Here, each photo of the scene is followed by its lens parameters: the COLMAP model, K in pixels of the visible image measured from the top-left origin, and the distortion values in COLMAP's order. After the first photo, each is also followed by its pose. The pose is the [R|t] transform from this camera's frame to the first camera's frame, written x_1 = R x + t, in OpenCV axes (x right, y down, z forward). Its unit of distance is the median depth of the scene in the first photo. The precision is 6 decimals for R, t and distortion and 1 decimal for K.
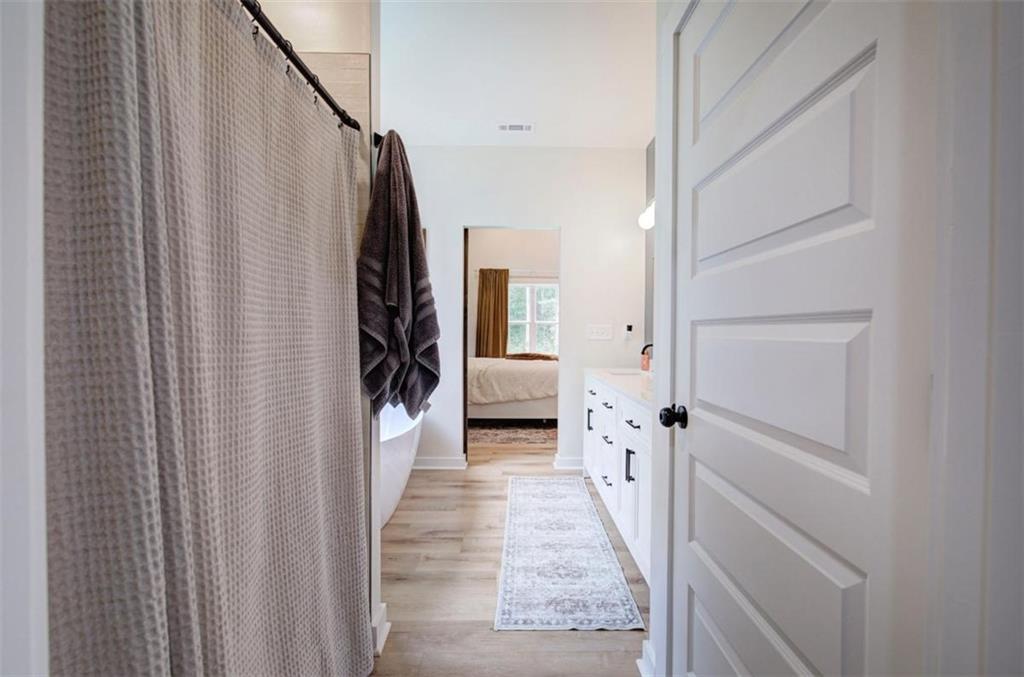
lens RADIAL K [[431.8, 0, 516.9], [0, 431.8, 338.1], [0, 0, 1]] dist [-0.000992, -0.000562]
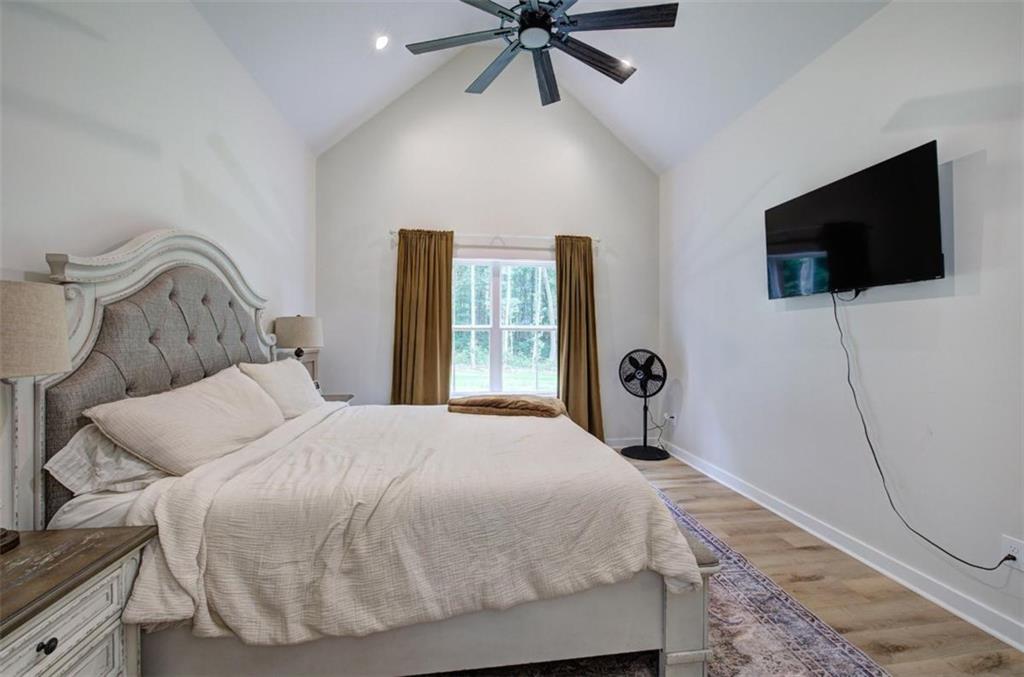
lens RADIAL K [[431.8, 0, 516.9], [0, 431.8, 338.1], [0, 0, 1]] dist [-0.000992, -0.000562]
pose [[0.990773, 0.001309, 0.135524, -0.012910], [0.000211, 0.999937, -0.011204, -0.017454], [-0.135530, 0.011129, 0.990711, 0.444257]]
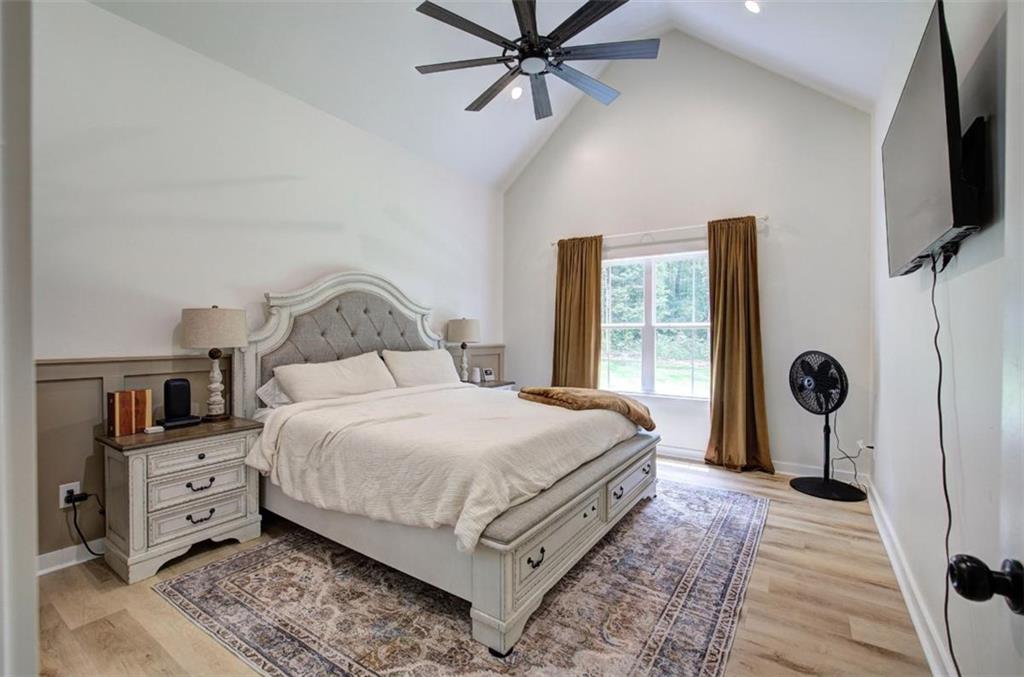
lens RADIAL K [[431.8, 0, 516.9], [0, 431.8, 338.1], [0, 0, 1]] dist [-0.000992, -0.000562]
pose [[0.829525, 0.007168, -0.558423, 0.212238], [-0.013364, 0.999886, -0.007016, -0.015356], [0.558309, 0.013283, 0.829526, 0.455064]]
